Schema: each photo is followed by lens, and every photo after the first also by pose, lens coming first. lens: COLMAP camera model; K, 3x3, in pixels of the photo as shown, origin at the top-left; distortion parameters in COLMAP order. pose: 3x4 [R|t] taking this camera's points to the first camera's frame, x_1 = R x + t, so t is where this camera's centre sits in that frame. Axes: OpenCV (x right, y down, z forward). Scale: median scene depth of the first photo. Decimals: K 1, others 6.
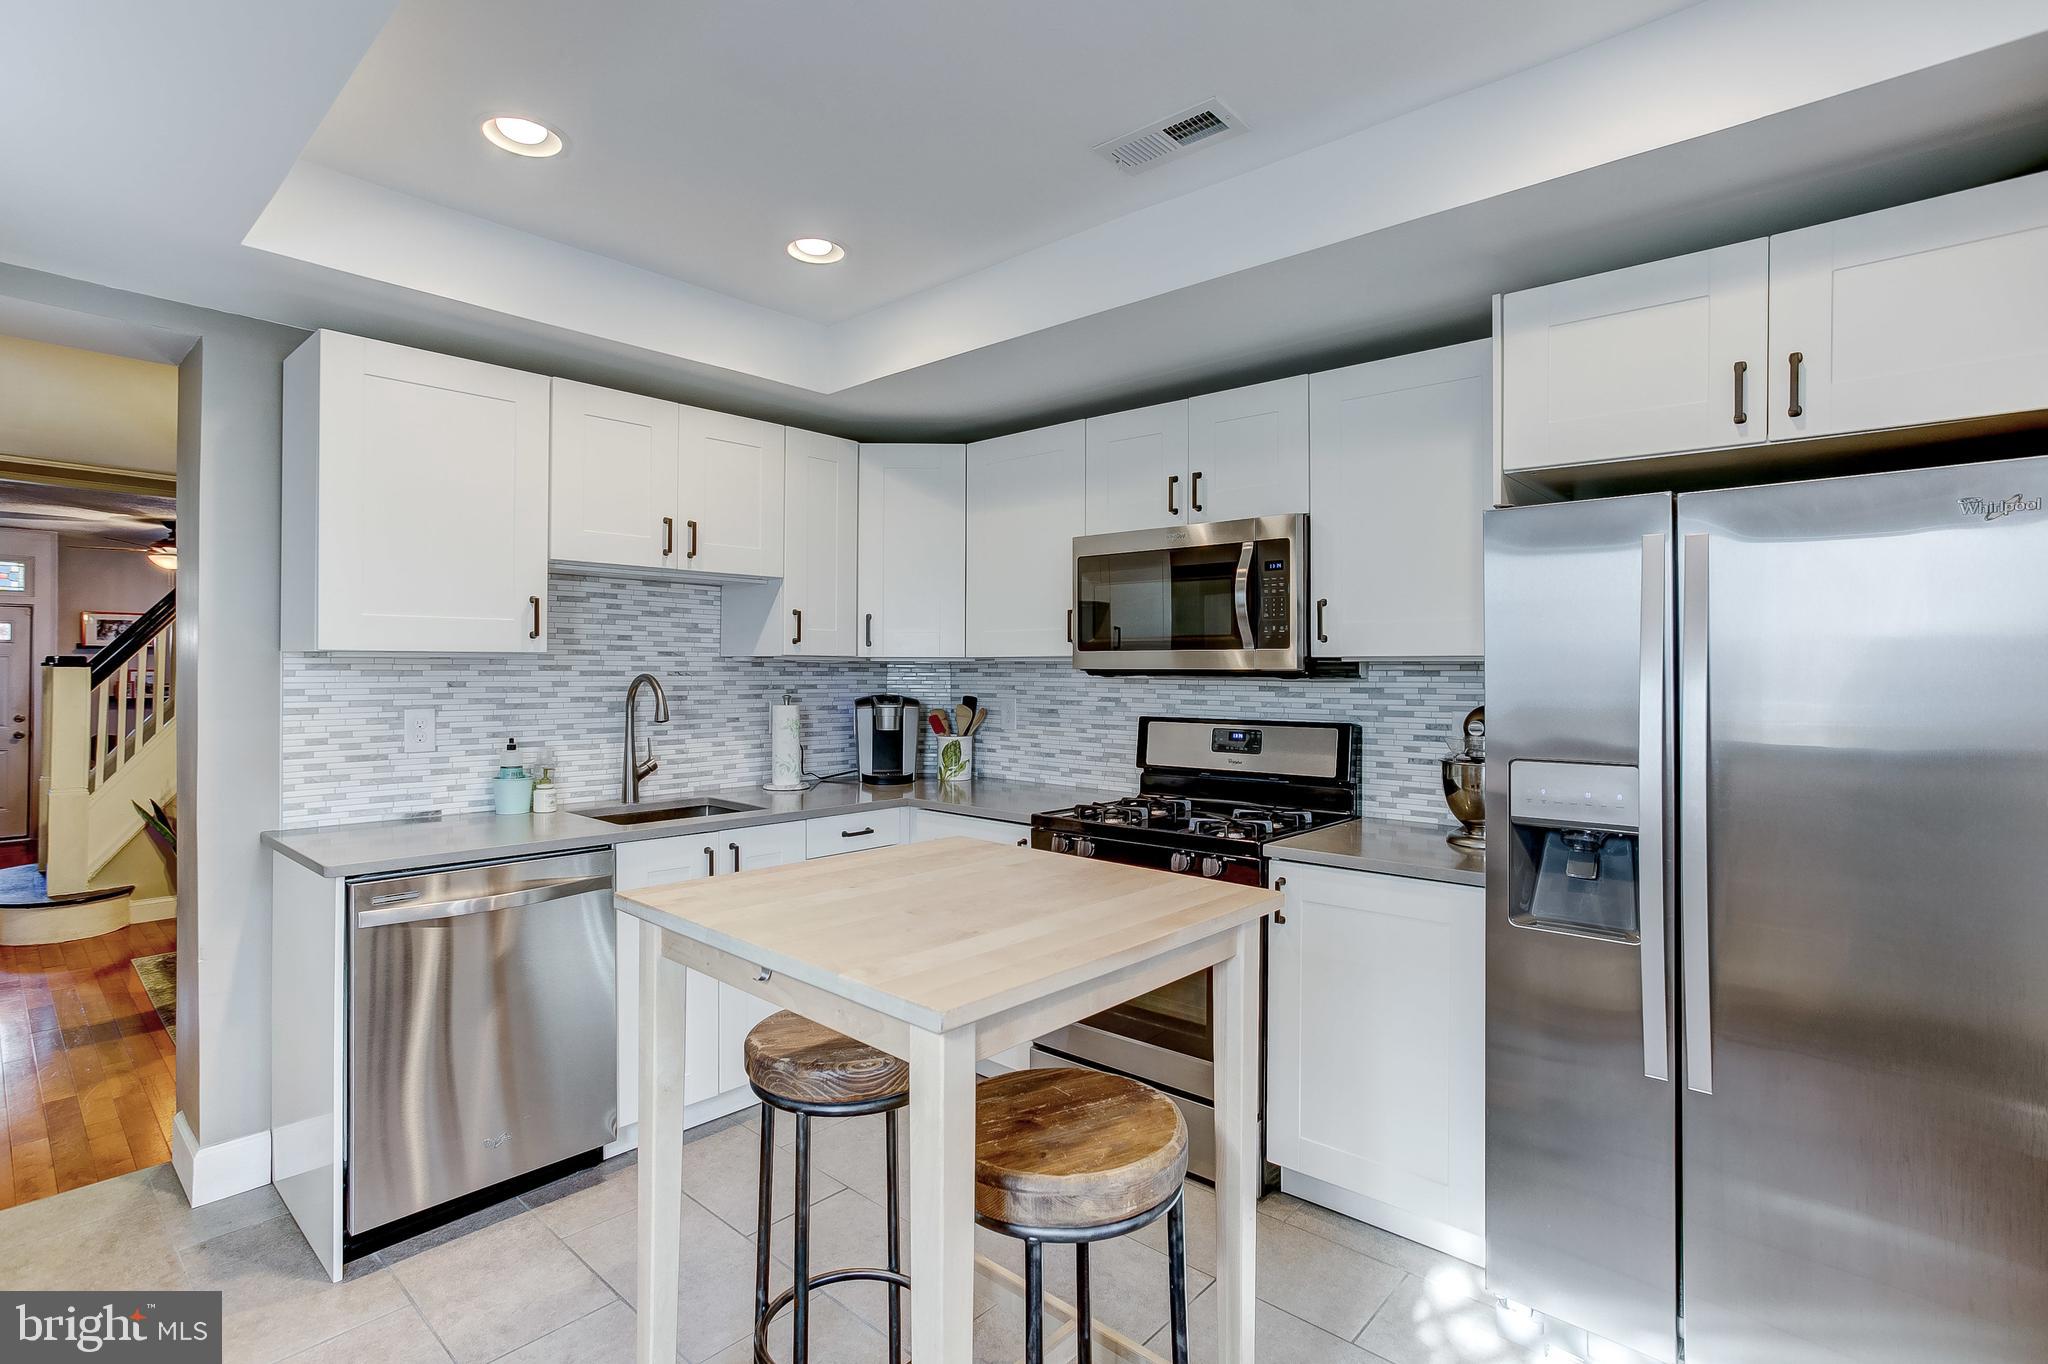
lens RADIAL K [[990.7, 0, 1013.7], [0, 990.7, 667.6], [0, 0, 1]] dist [-0.026480, 0.010449]
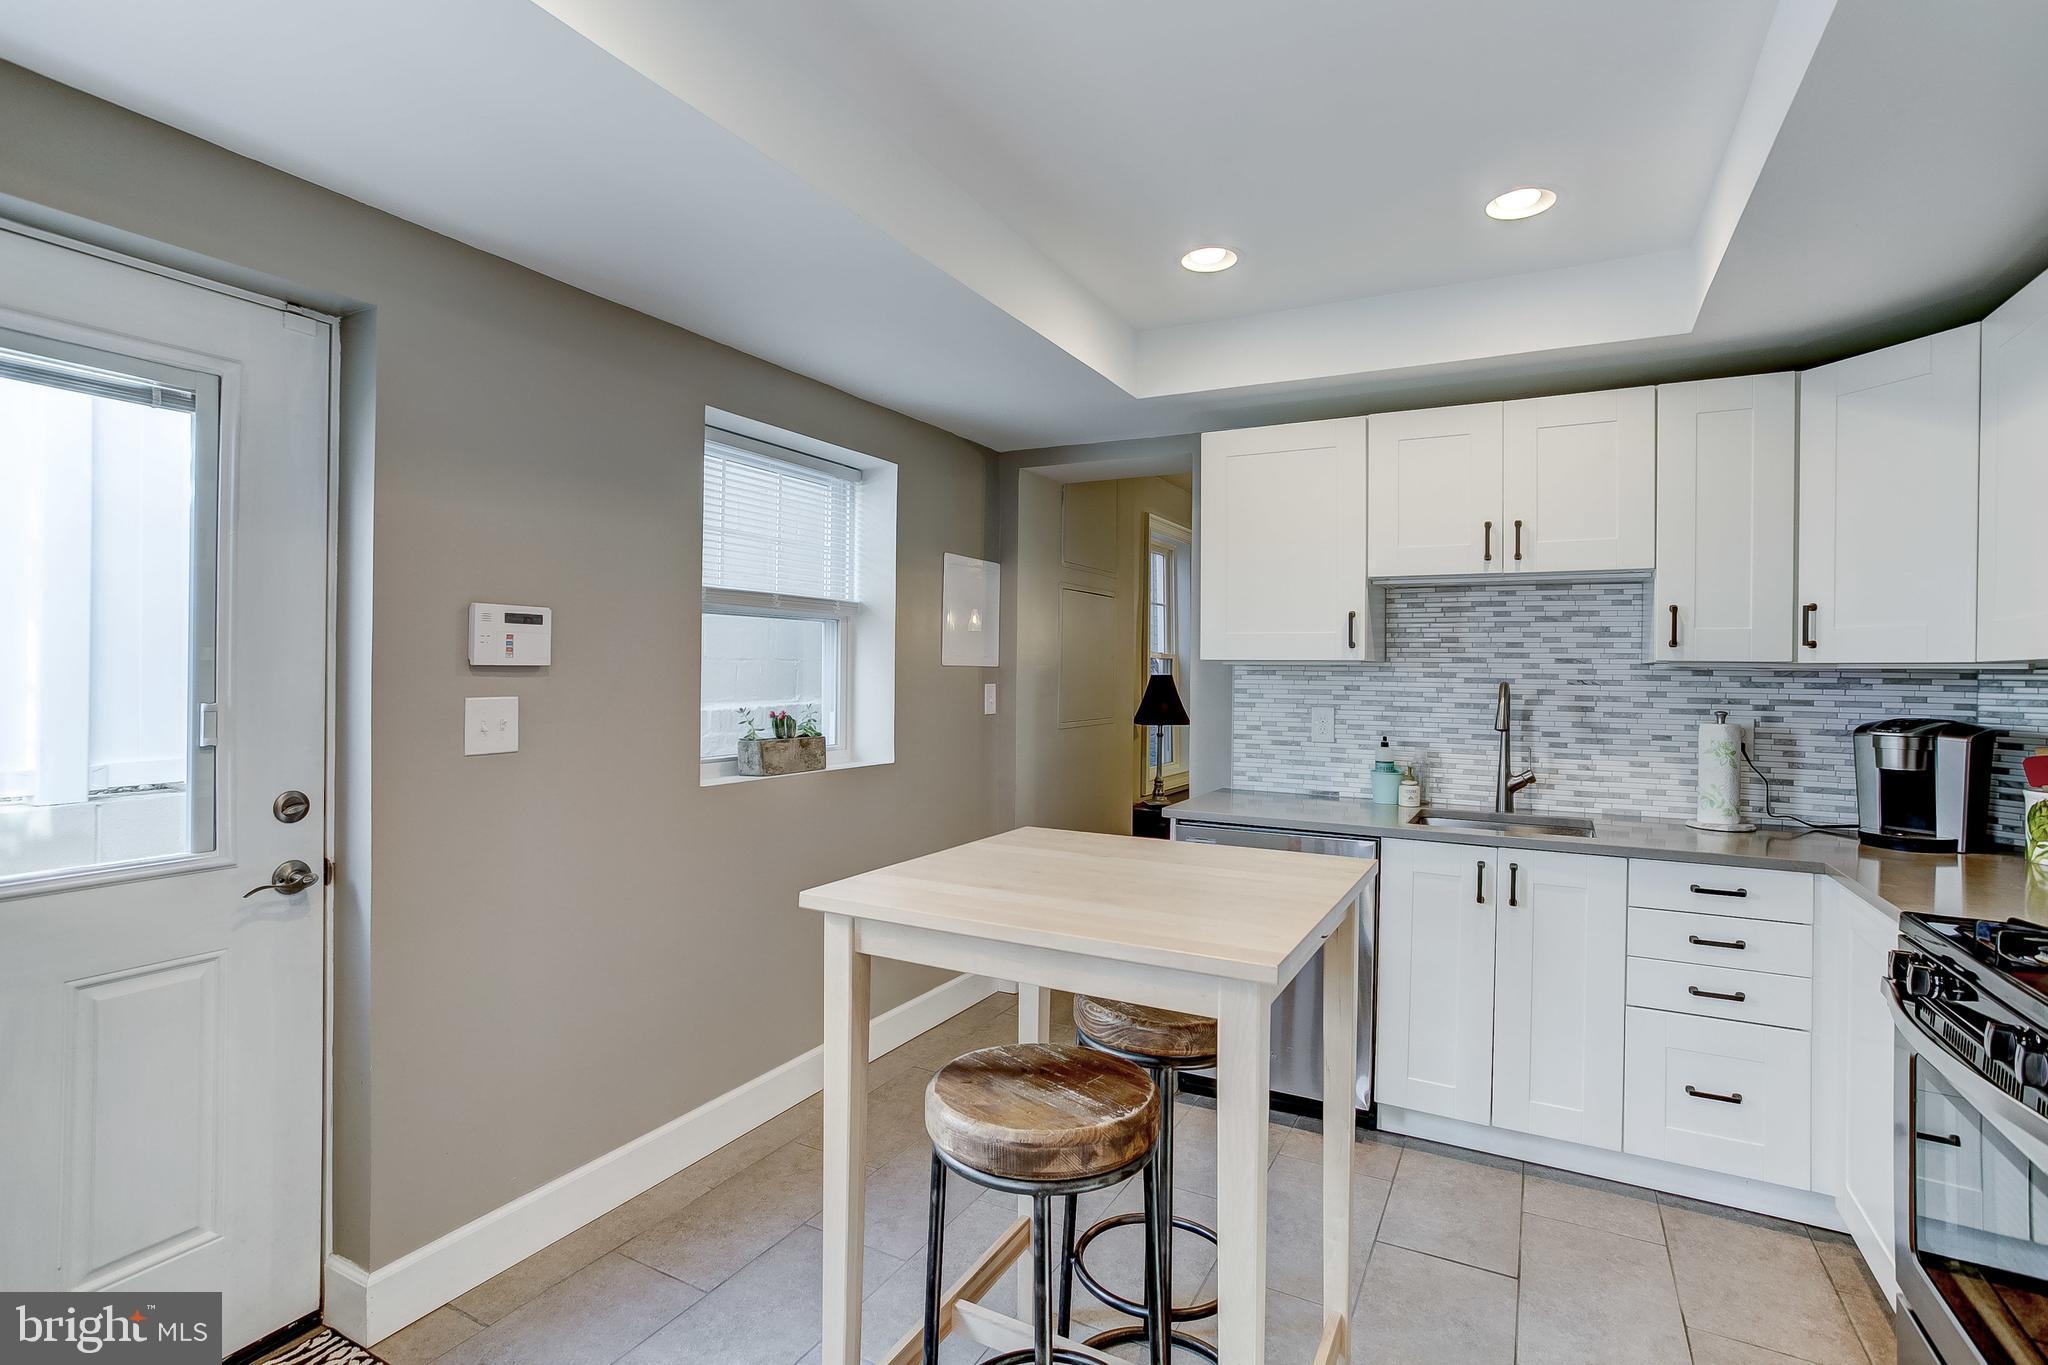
lens RADIAL K [[990.7, 0, 1023.9], [0, 990.7, 675.8], [0, 0, 1]] dist [-0.026480, 0.010449]
pose [[0.246353, 0.005124, -0.969167, 0.441568], [-0.009100, 0.999954, 0.002973, 0.001968], [0.969138, 0.008087, 0.246388, 0.287257]]
